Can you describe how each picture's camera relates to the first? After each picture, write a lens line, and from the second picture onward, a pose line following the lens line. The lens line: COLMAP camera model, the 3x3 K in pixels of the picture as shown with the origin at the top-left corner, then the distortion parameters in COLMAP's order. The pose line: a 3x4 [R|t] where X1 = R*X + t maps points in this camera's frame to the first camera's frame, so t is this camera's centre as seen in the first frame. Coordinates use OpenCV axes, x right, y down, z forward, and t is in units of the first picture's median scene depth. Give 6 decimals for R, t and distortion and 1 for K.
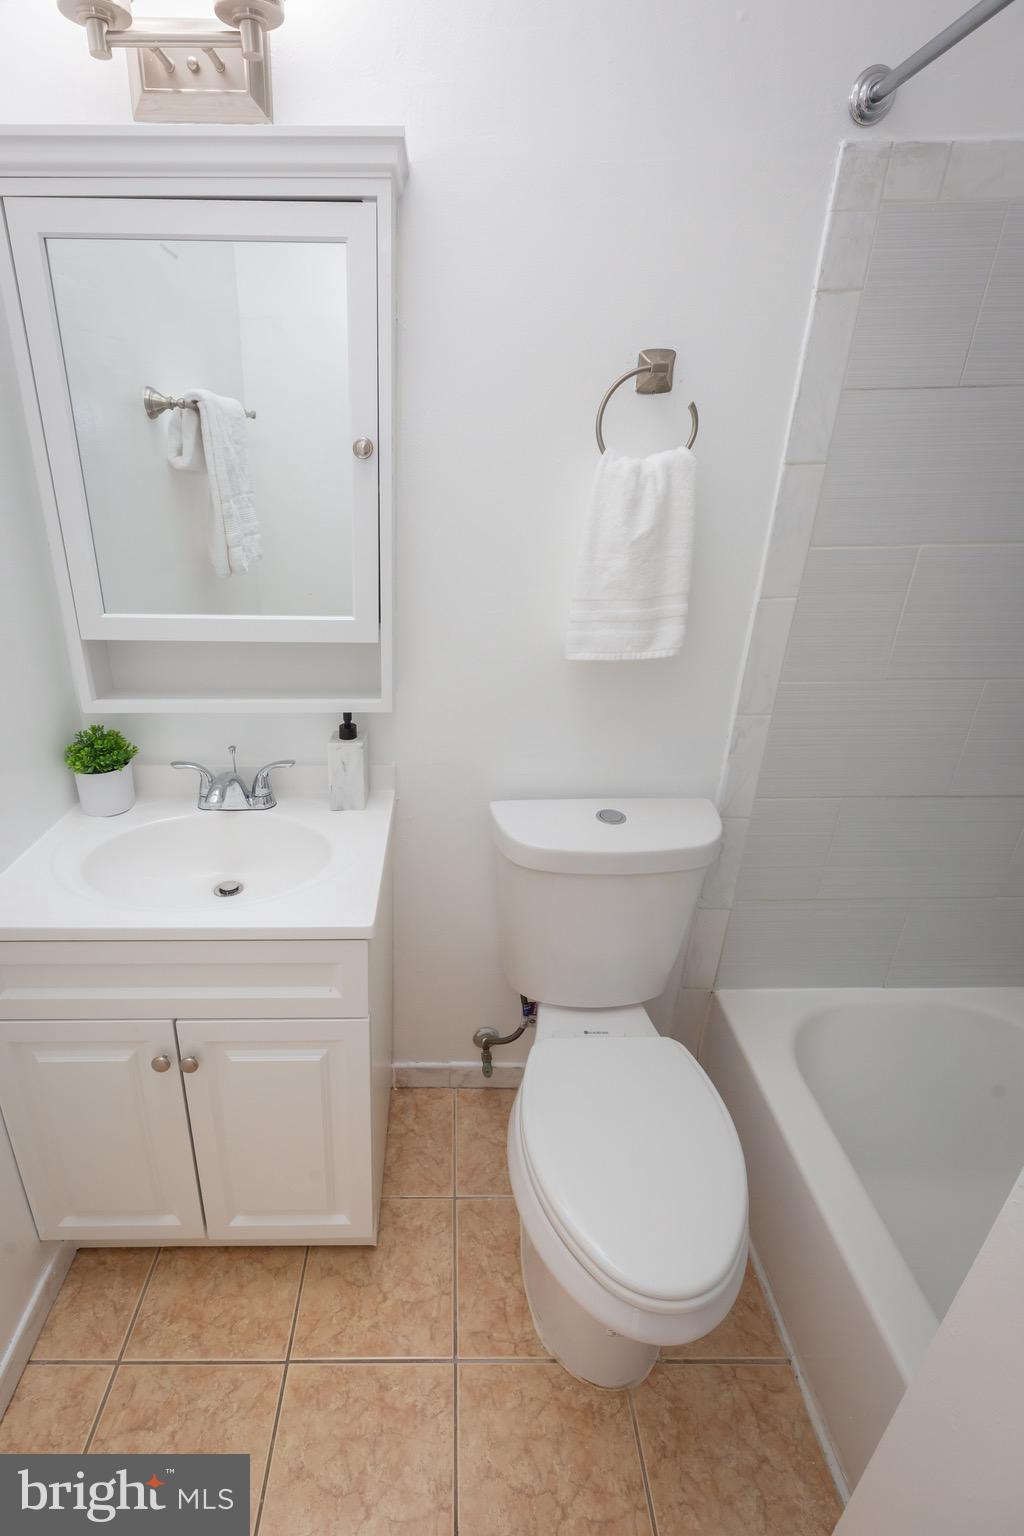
lens RADIAL K [[783.4, 0, 512.0], [0, 783.4, 768.0], [0, 0, 1]] dist [0.004603, -0.001158]
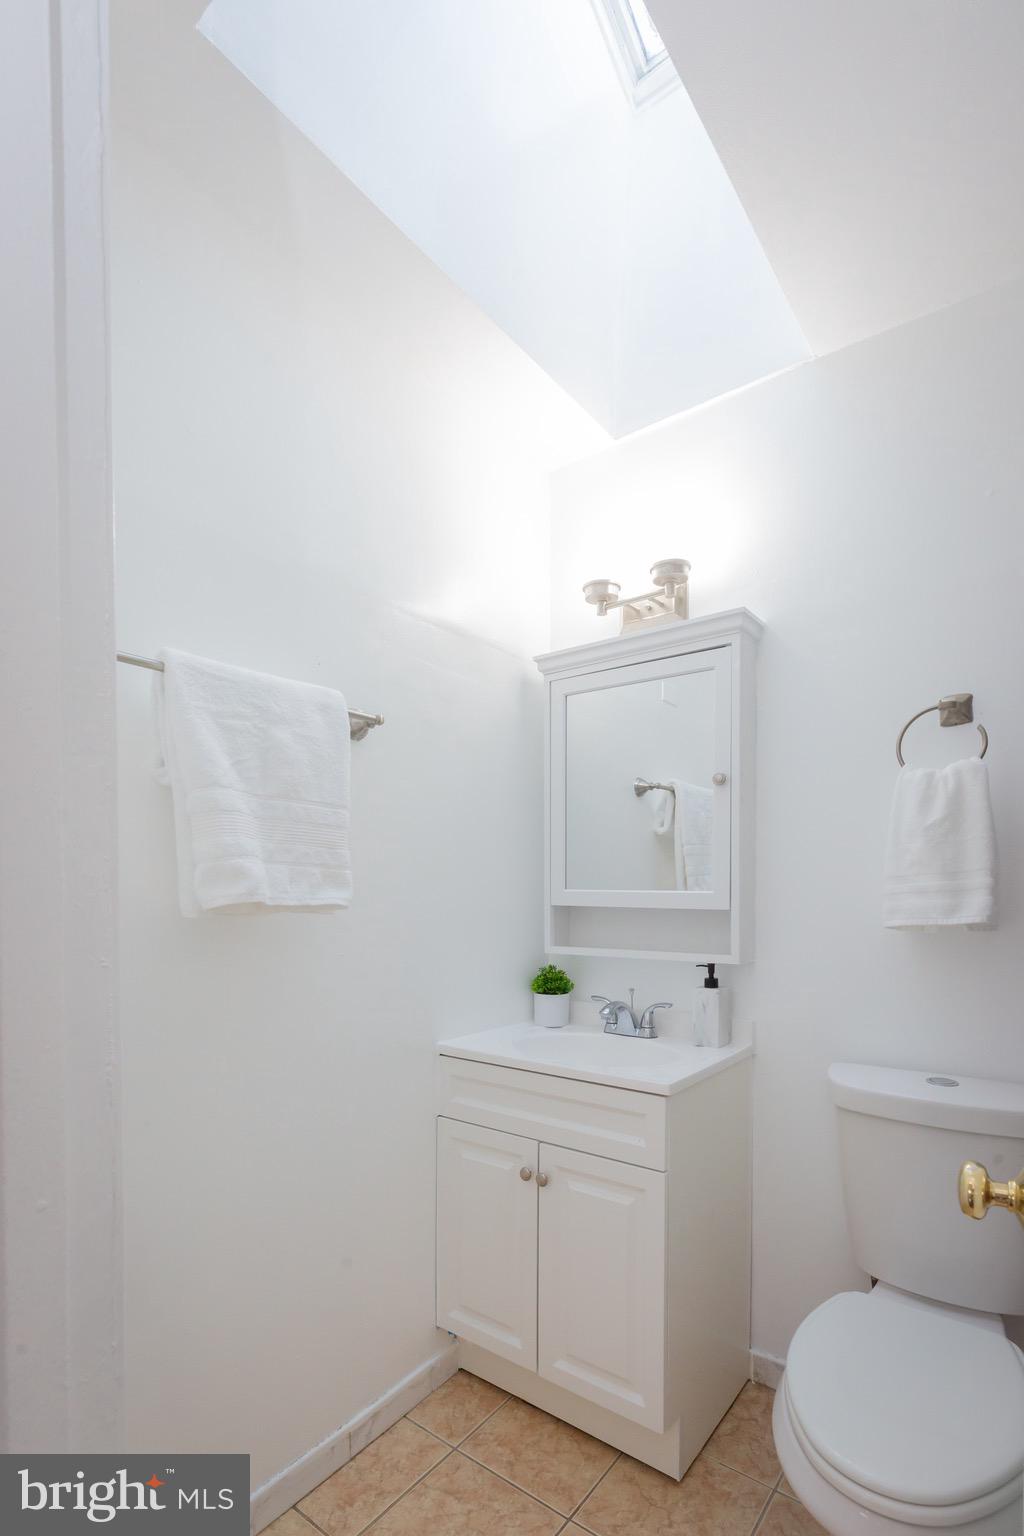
lens RADIAL K [[709.9, 0, 512.0], [0, 709.9, 768.0], [0, 0, 1]] dist [0.009610, -0.000182]
pose [[0.793829, -0.100370, -0.599801, 0.310350], [-0.202610, 0.886289, -0.416463, 0.223555], [0.573397, 0.452126, 0.683226, -0.180206]]
